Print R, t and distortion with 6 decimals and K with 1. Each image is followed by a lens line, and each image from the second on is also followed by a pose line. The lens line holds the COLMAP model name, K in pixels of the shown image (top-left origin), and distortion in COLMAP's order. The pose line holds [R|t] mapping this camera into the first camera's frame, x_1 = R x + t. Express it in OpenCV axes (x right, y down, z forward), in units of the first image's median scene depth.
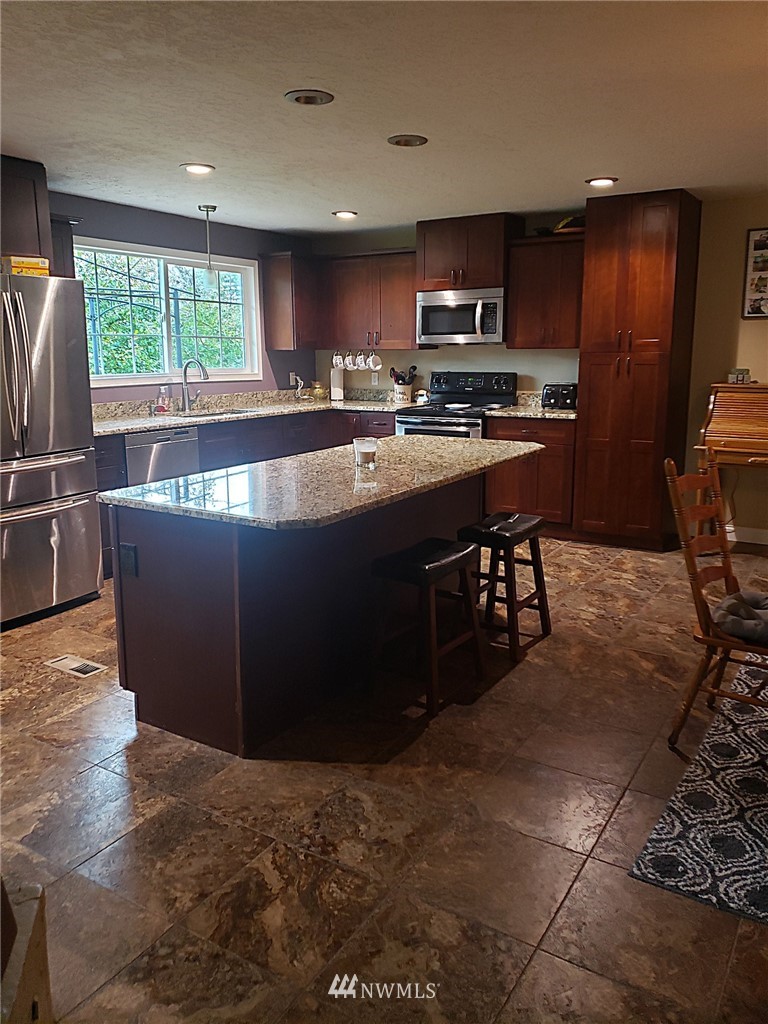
lens RADIAL K [[806.8, 0, 382.7], [0, 806.8, 508.1], [0, 0, 1]] dist [0.068874, 0.003482]
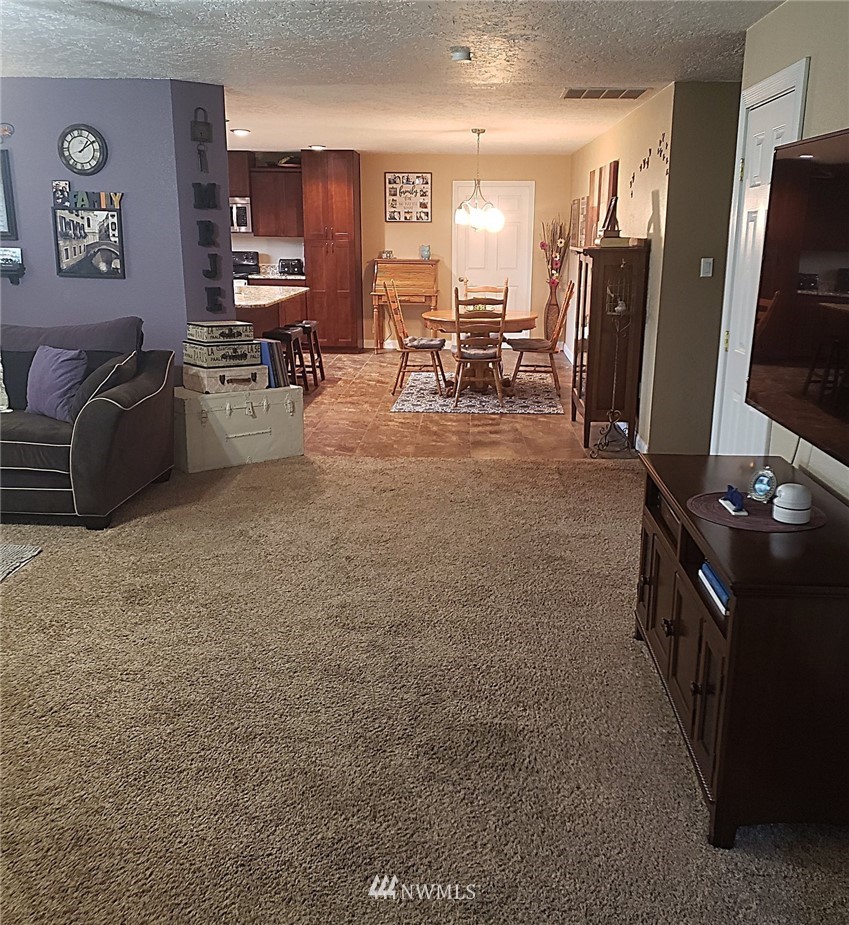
lens RADIAL K [[912.7, 0, 423.2], [0, 912.7, 466.4], [0, 0, 1]] dist [0.123373, 0.000000]
pose [[0.887203, -0.106195, 0.448992, -0.457086], [0.081712, 0.993933, 0.073622, 0.160707], [-0.454086, -0.028630, 0.890497, -0.857059]]
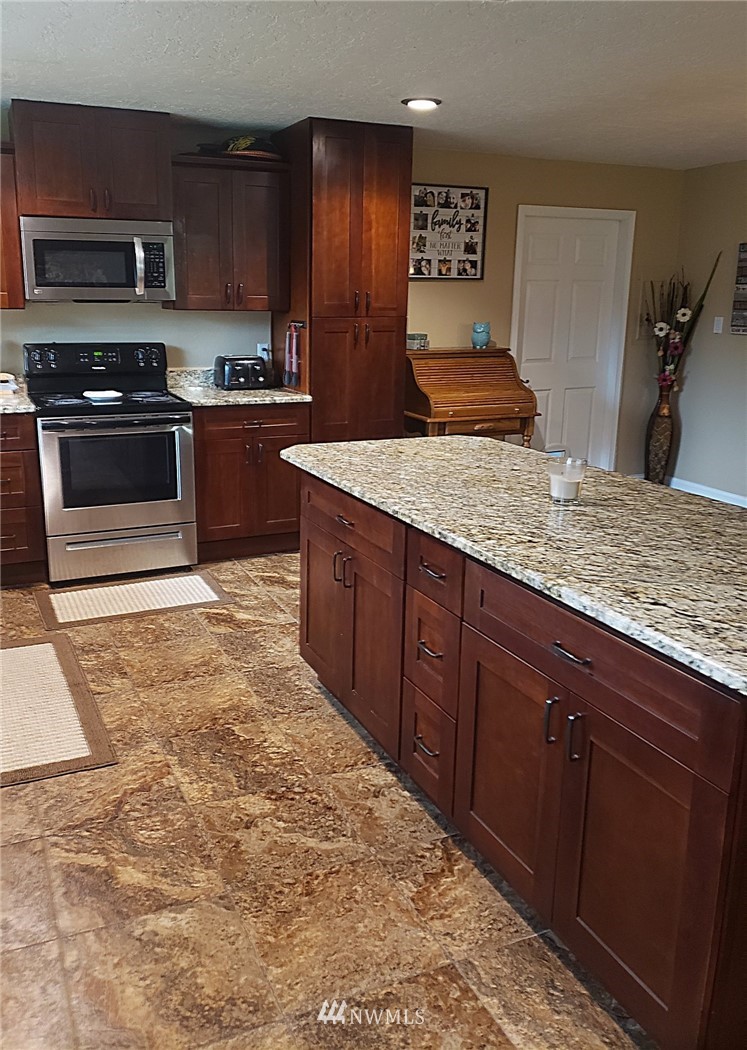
lens RADIAL K [[913.3, 0, 375.8], [0, 913.3, 524.0], [0, 0, 1]] dist [0.077570, -0.007635]
pose [[0.566278, -0.192635, 0.801387, -0.476756], [0.154078, 0.979905, 0.126672, -0.097043], [-0.809685, 0.051745, 0.584579, 0.436468]]
